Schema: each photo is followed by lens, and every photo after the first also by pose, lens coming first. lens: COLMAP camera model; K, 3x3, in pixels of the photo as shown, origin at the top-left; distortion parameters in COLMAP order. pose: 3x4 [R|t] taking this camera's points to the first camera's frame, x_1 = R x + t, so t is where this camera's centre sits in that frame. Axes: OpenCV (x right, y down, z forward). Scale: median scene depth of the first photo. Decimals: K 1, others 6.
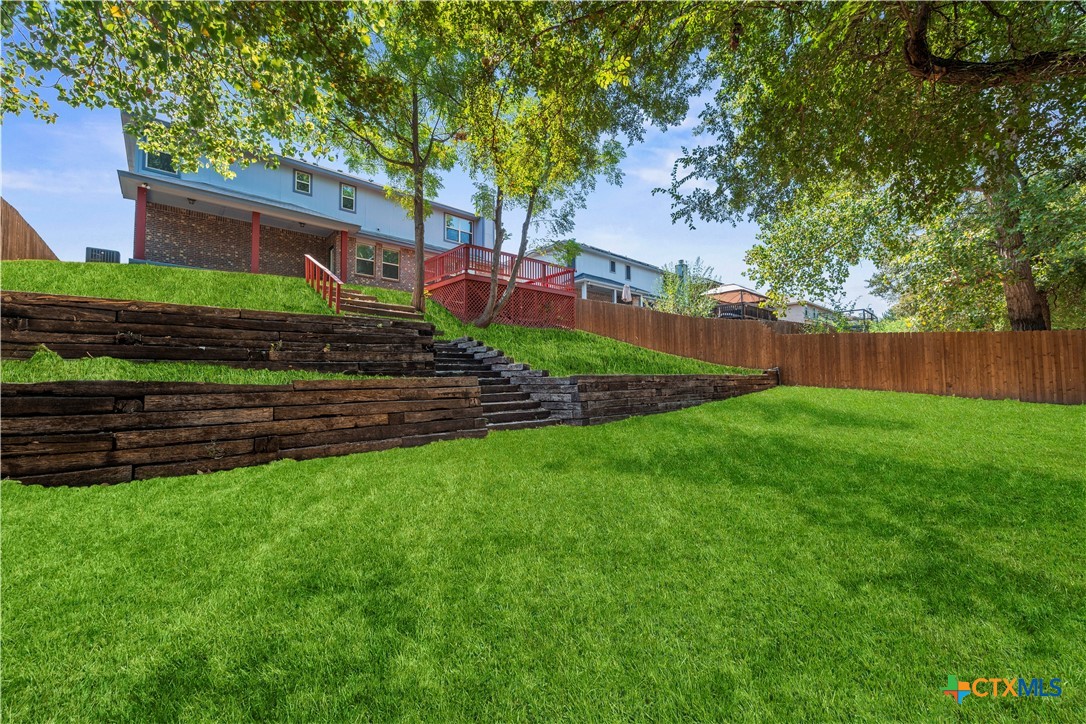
lens RADIAL K [[427.7, 0, 542.8], [0, 427.7, 360.2], [0, 0, 1]] dist [0.001748, -0.001324]
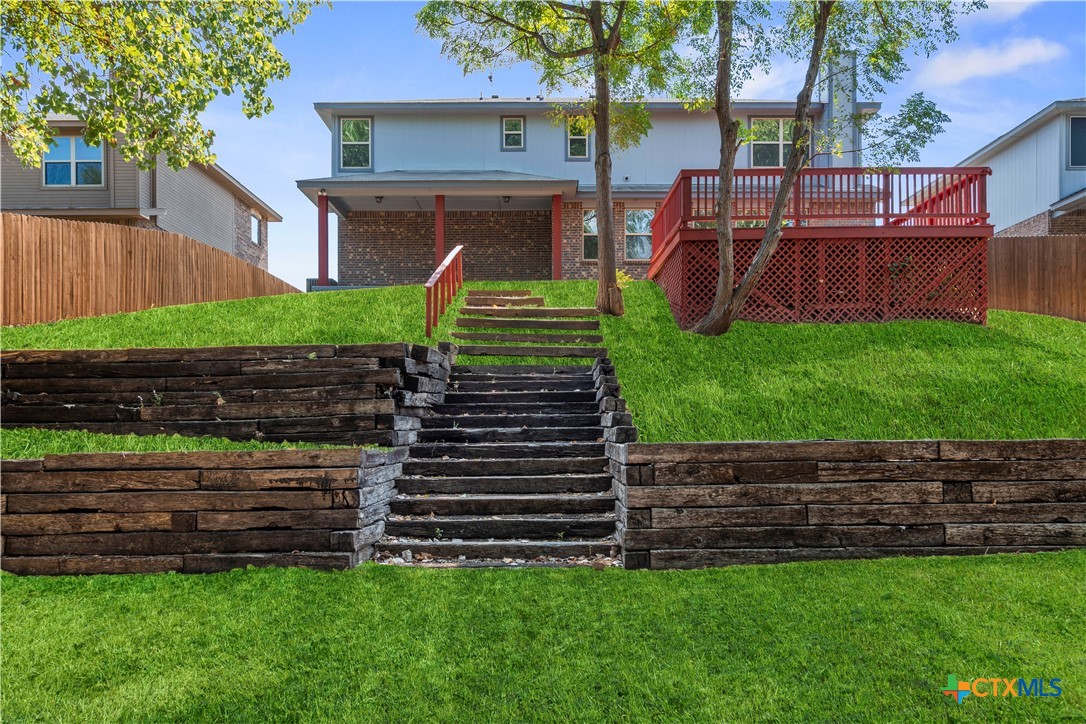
lens RADIAL K [[717.8, 0, 544.7], [0, 717.8, 427.0], [0, 0, 1]] dist [0.008151, 0.000879]
pose [[0.744274, 0.000485, -0.667874, 0.543418], [0.032064, 0.998821, 0.036457, -0.009087], [0.667105, -0.048549, 0.743380, 0.491081]]
